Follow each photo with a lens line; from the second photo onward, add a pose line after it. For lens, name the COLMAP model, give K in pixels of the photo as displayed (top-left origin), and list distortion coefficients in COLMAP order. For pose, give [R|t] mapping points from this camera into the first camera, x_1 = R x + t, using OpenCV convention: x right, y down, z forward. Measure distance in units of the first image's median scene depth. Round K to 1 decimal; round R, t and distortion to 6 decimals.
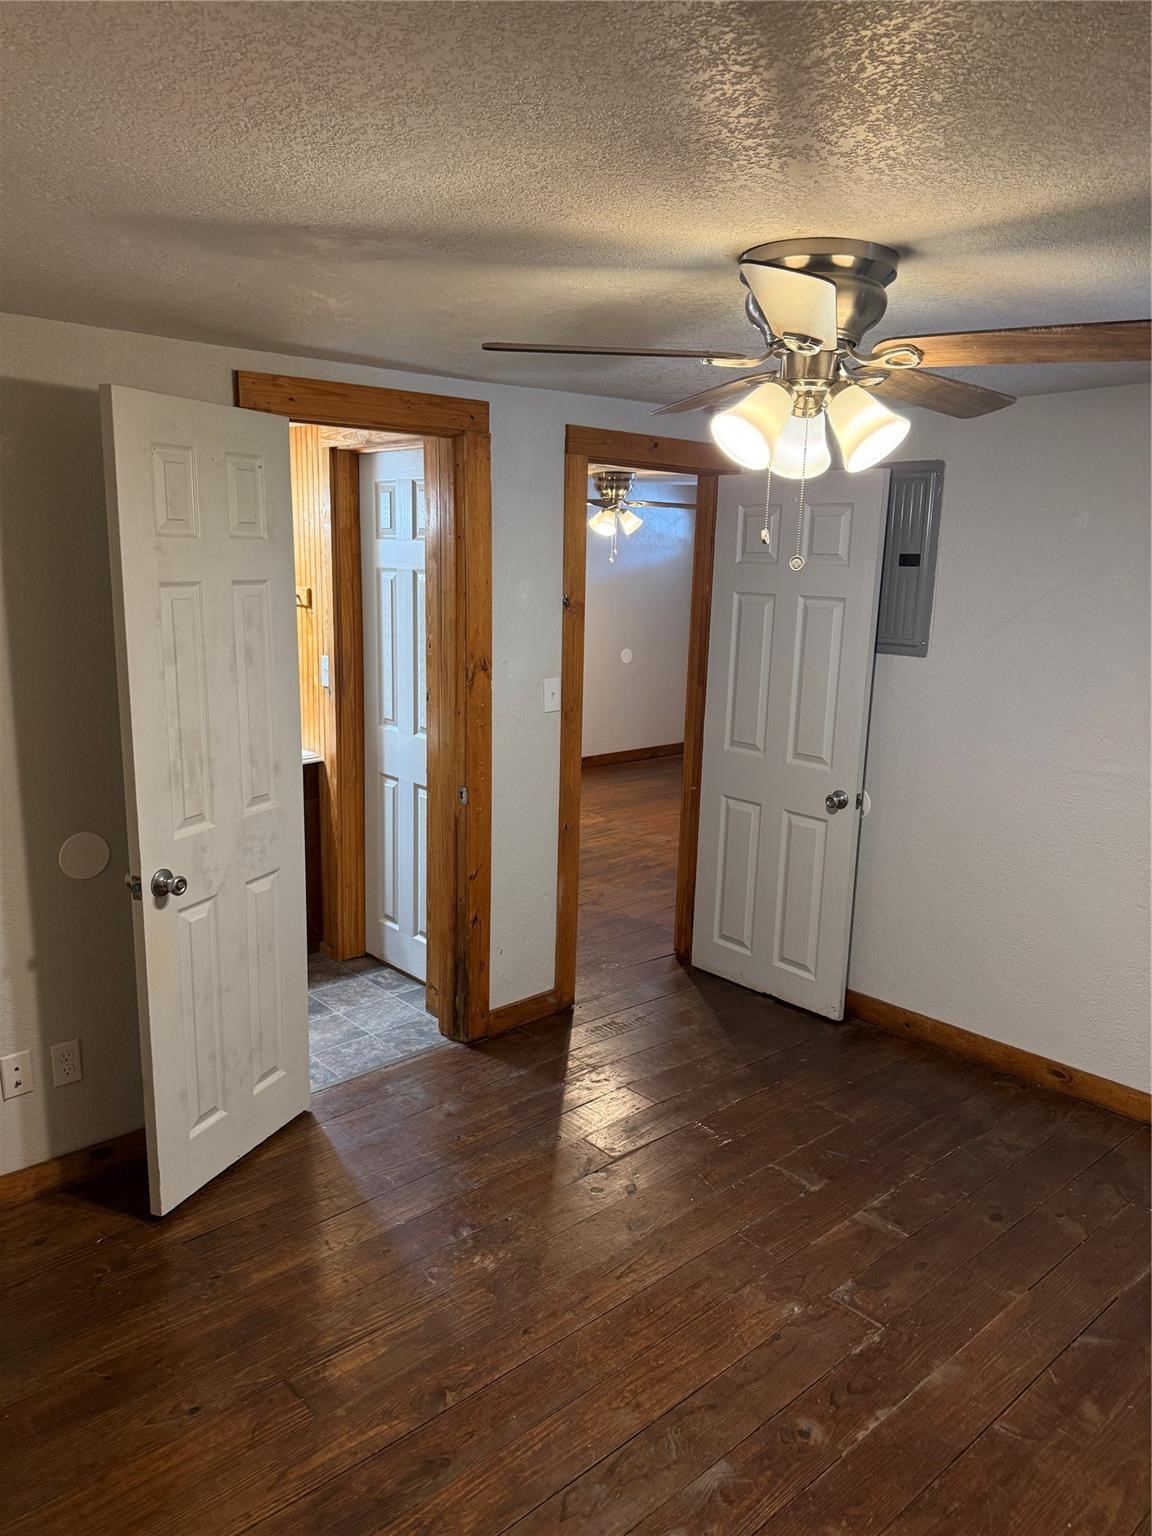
lens RADIAL K [[1102.2, 0, 580.2], [0, 1102.2, 782.3], [0, 0, 1]] dist [0.048312, -0.059694]
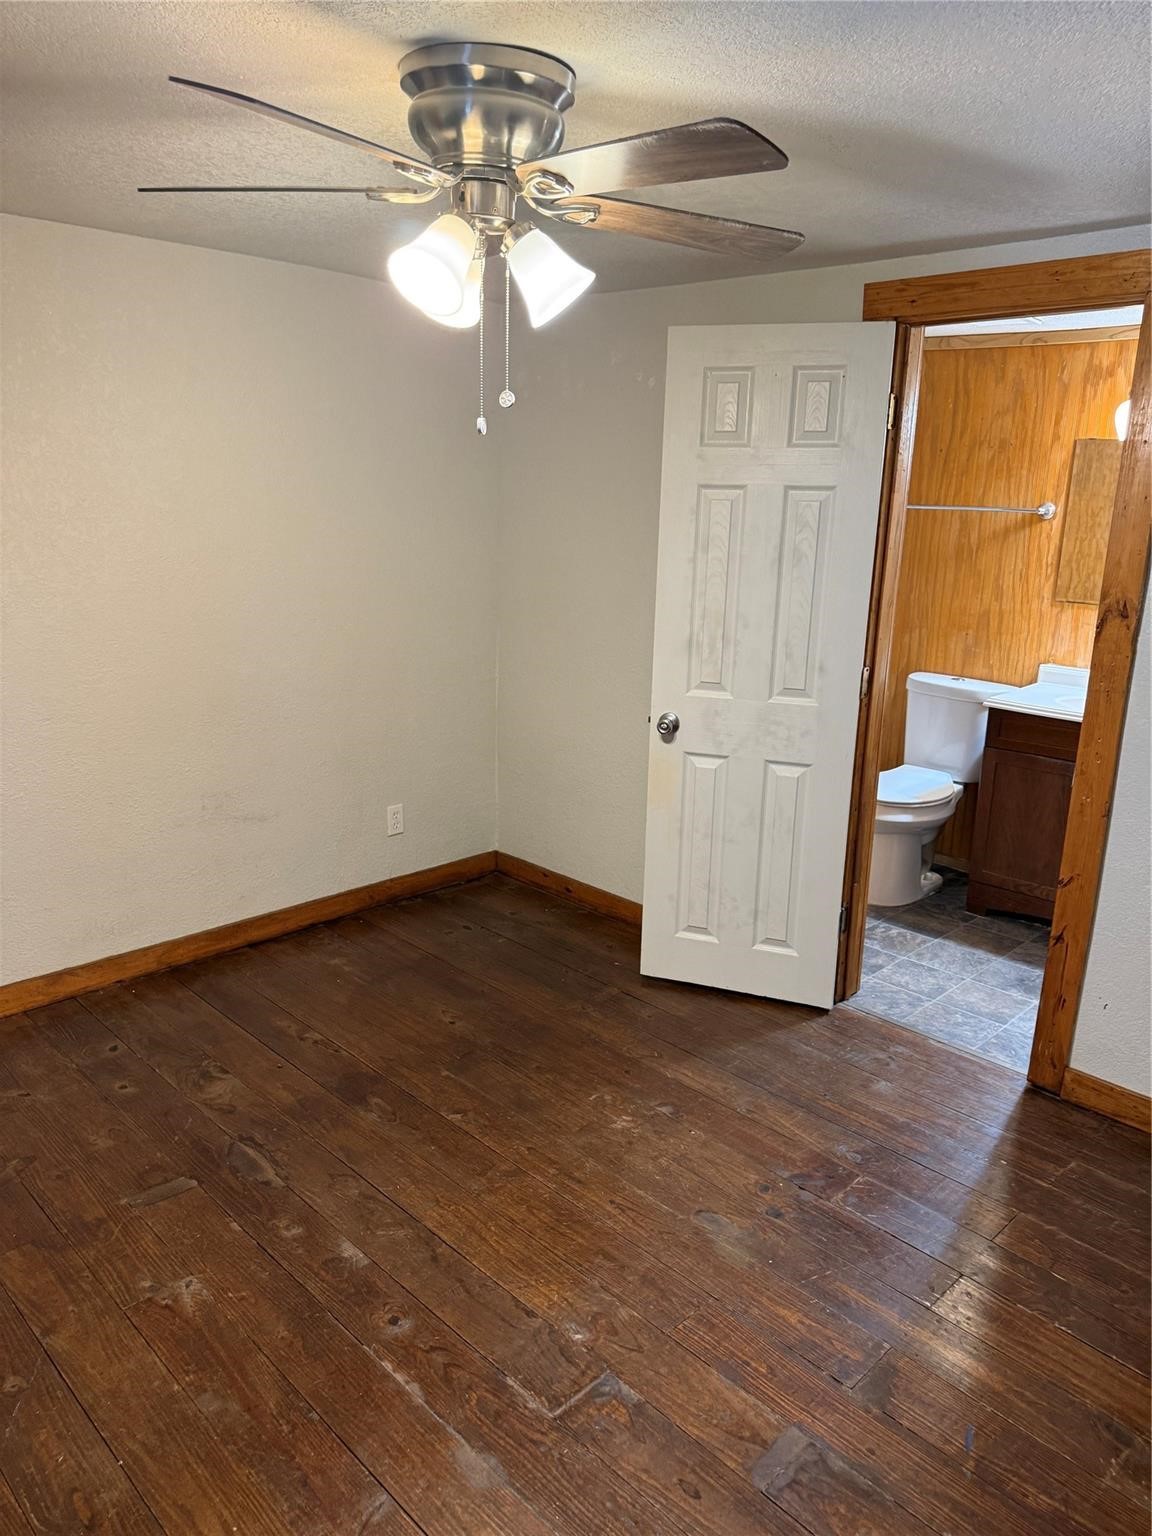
lens RADIAL K [[1102.2, 0, 586.4], [0, 1102.2, 769.6], [0, 0, 1]] dist [0.048312, -0.059694]
pose [[0.052658, 0.239923, -0.969363, 0.962913], [-0.235272, 0.946365, 0.221451, -0.132093], [0.970502, 0.216403, 0.106281, 0.866368]]
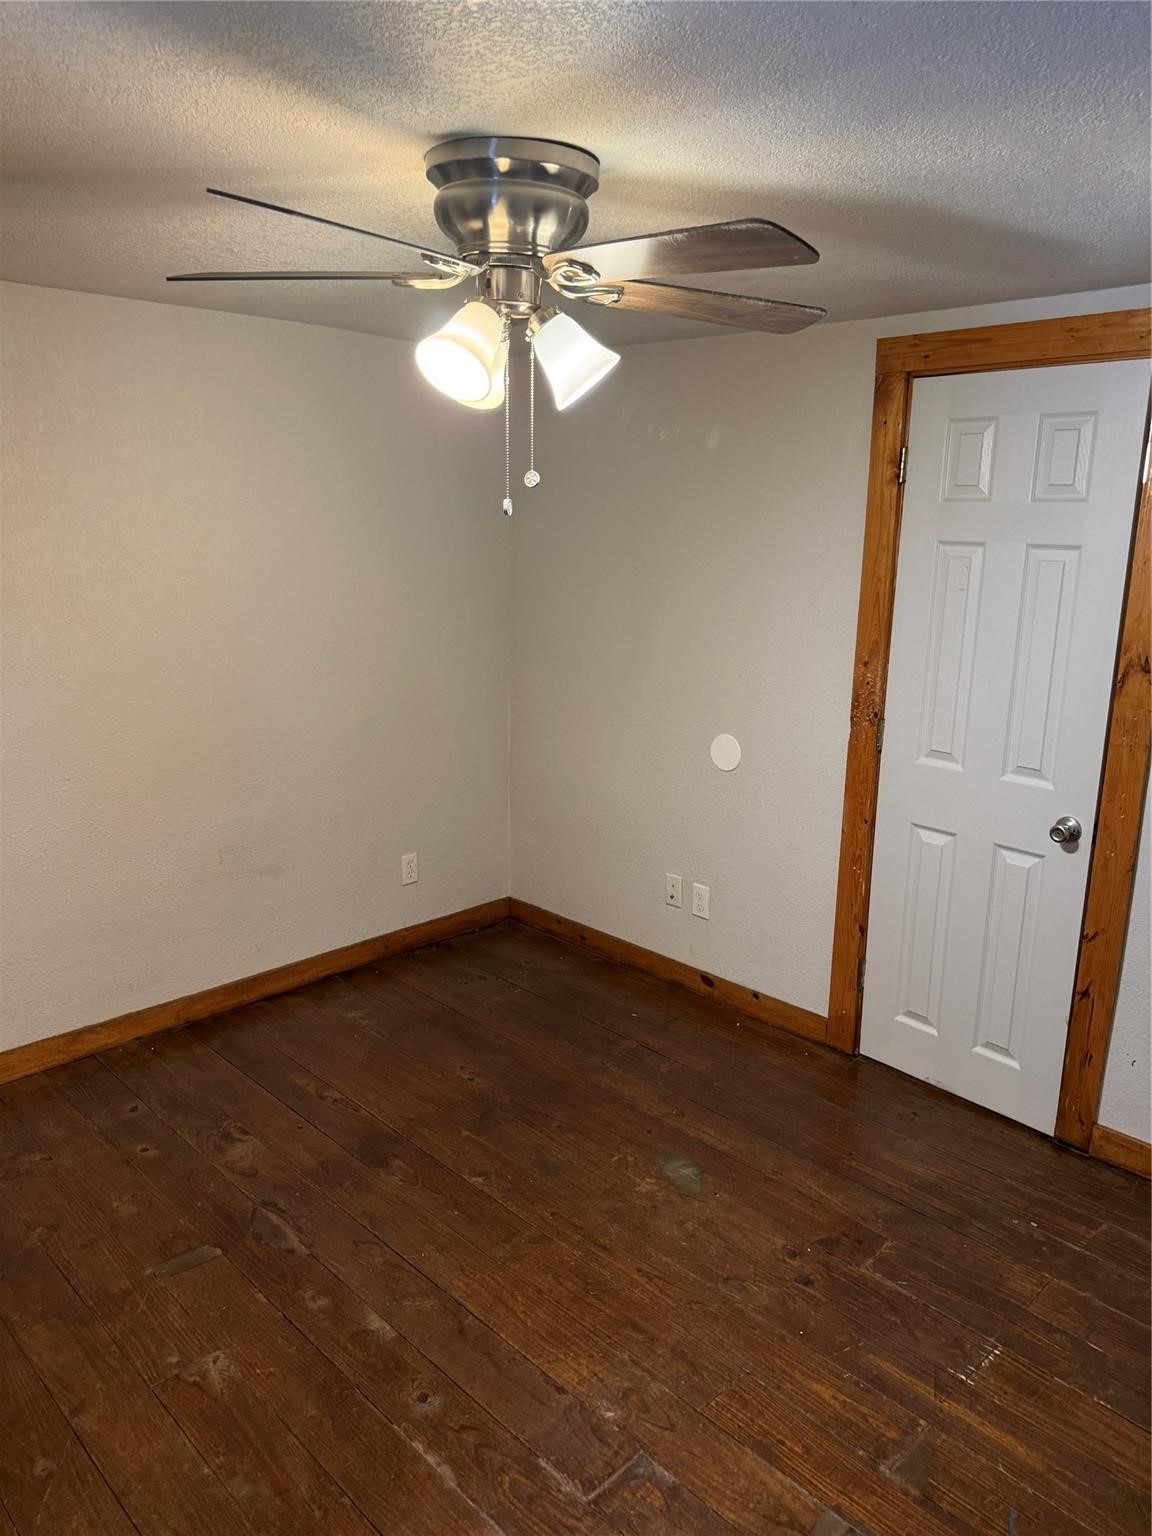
lens RADIAL K [[1102.2, 0, 574.7], [0, 1102.2, 773.9], [0, 0, 1]] dist [0.048312, -0.059694]
pose [[0.043064, 0.222198, -0.974050, 0.952023], [-0.223021, 0.952491, 0.207419, -0.163074], [0.973862, 0.208301, 0.090573, 0.840529]]
